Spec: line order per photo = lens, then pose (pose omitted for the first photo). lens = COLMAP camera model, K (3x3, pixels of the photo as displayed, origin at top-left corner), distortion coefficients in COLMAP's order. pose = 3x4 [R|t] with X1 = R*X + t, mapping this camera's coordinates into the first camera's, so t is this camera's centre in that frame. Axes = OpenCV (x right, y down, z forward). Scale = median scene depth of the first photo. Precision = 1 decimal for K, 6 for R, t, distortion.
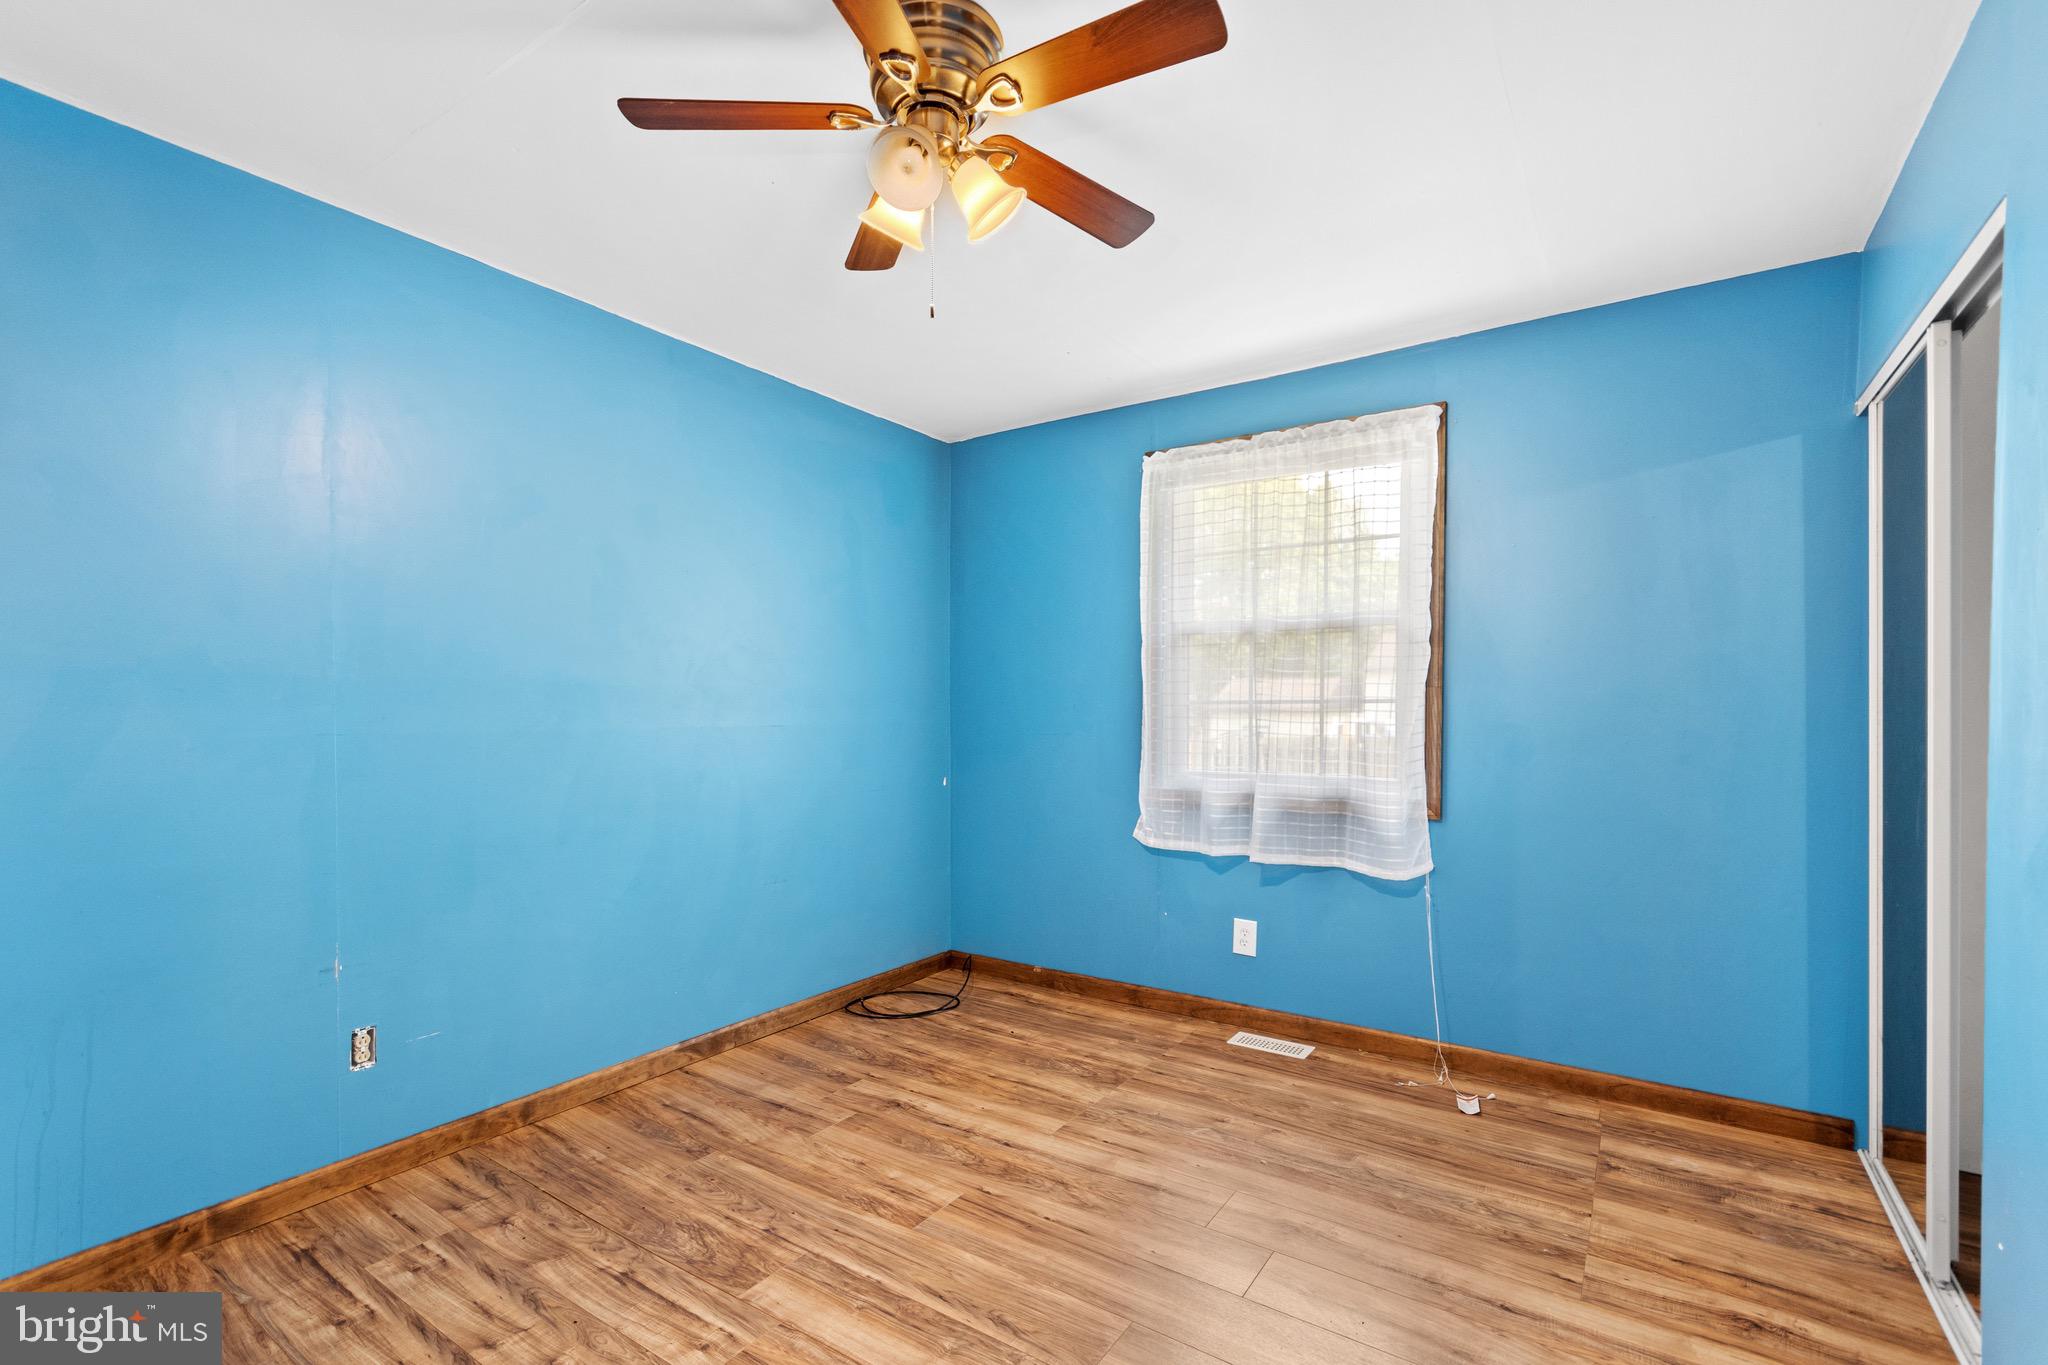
lens RADIAL K [[909.6, 0, 1018.0], [0, 909.6, 701.4], [0, 0, 1]] dist [0.004820, 0.001987]
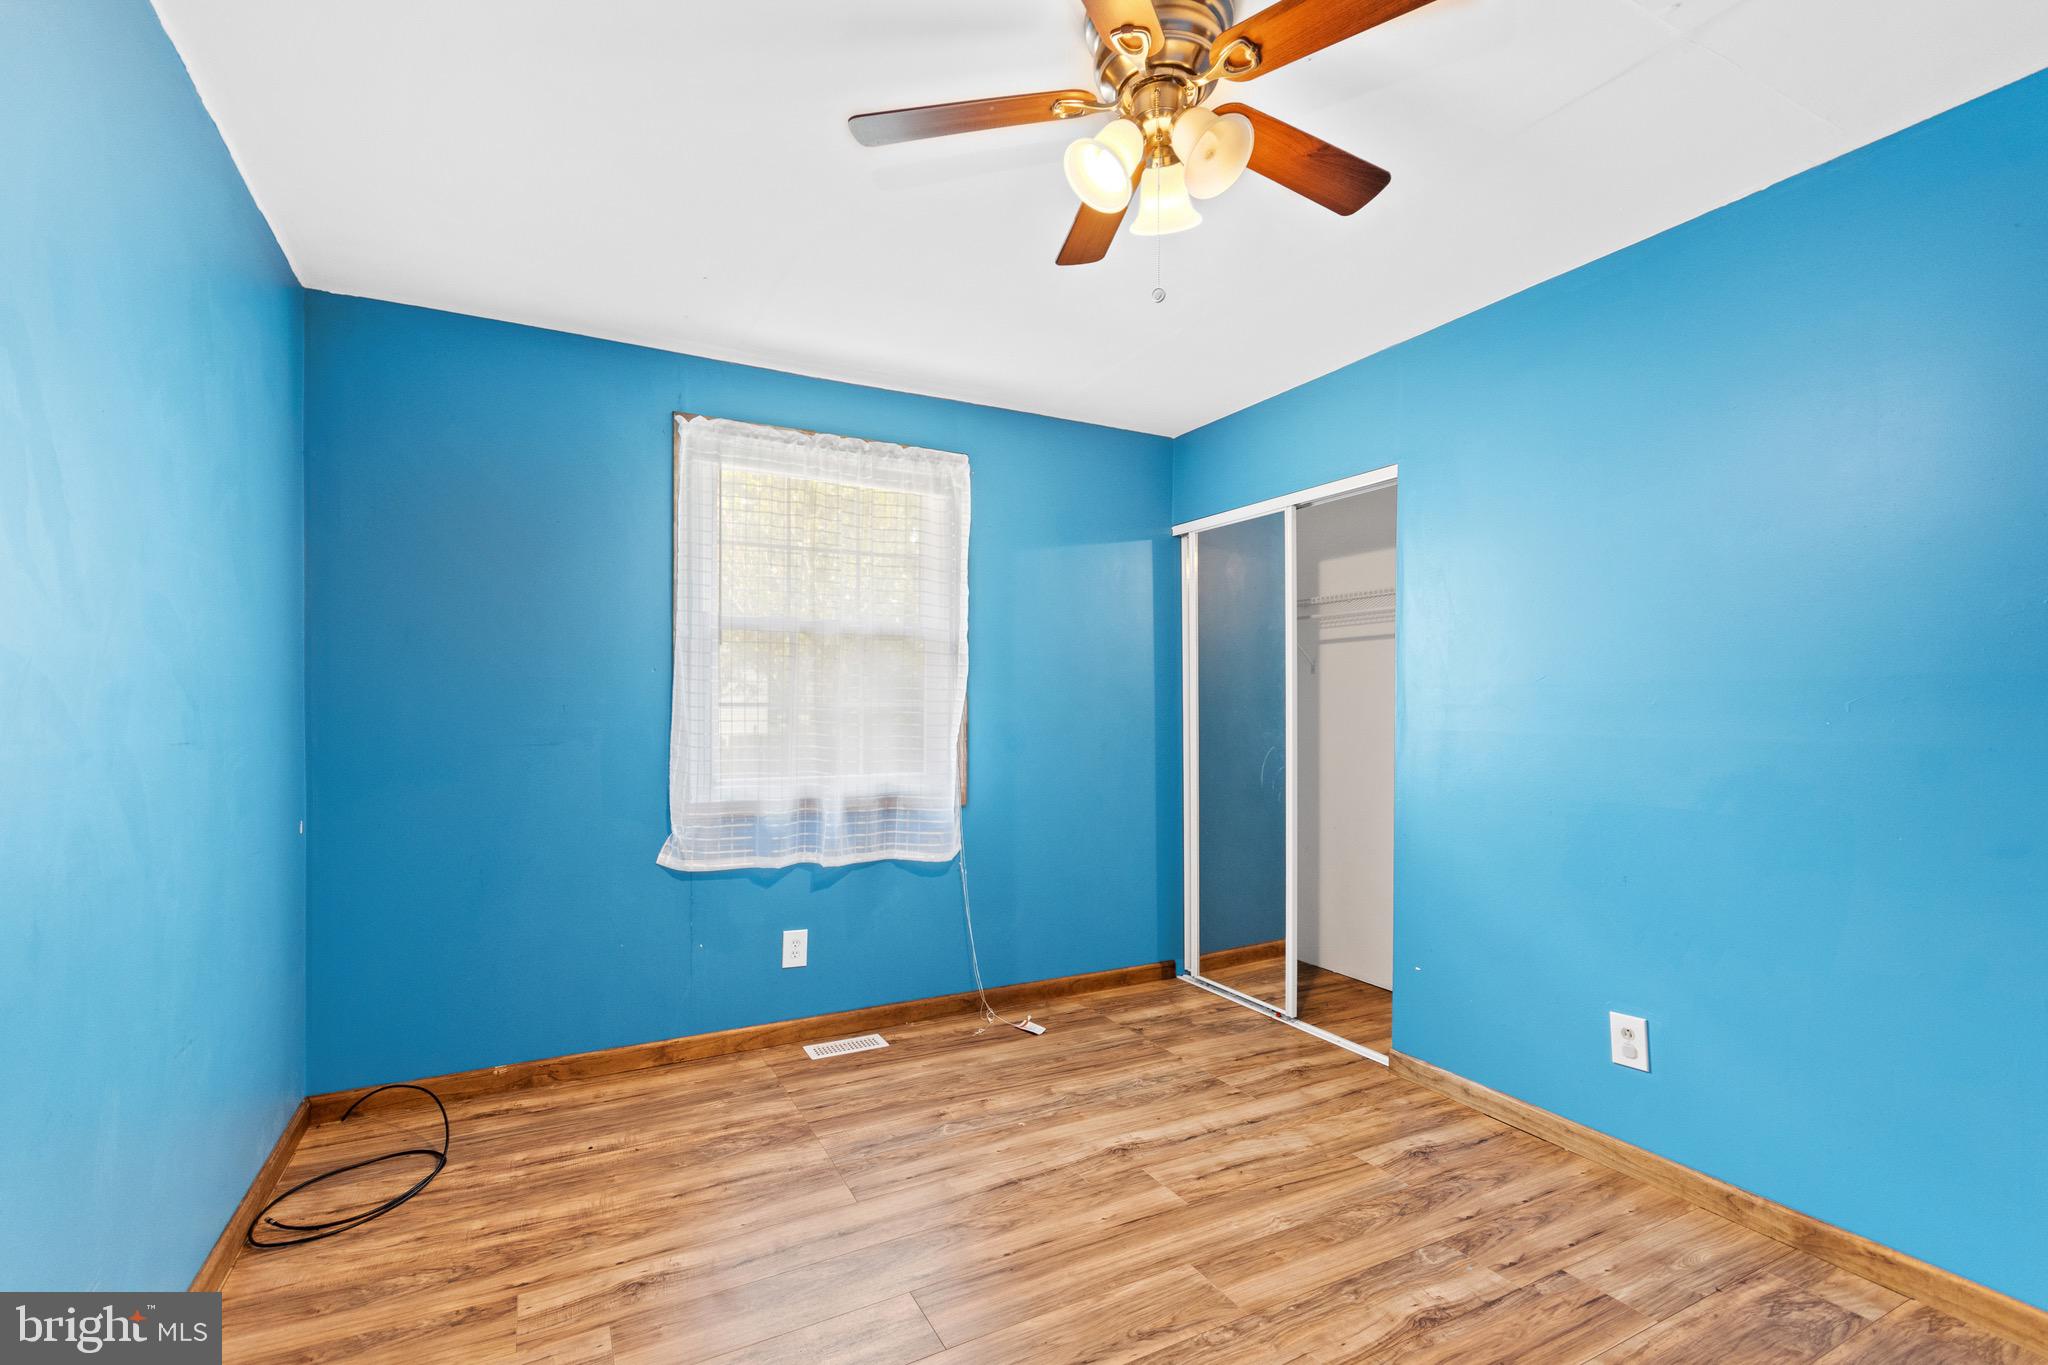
lens RADIAL K [[909.6, 0, 1024.7], [0, 909.6, 697.8], [0, 0, 1]] dist [0.004820, 0.001987]
pose [[0.467254, 0.014839, 0.883999, -0.590357], [-0.011419, 0.999877, -0.010749, 0.001716], [-0.884050, -0.005072, 0.467366, 0.403626]]
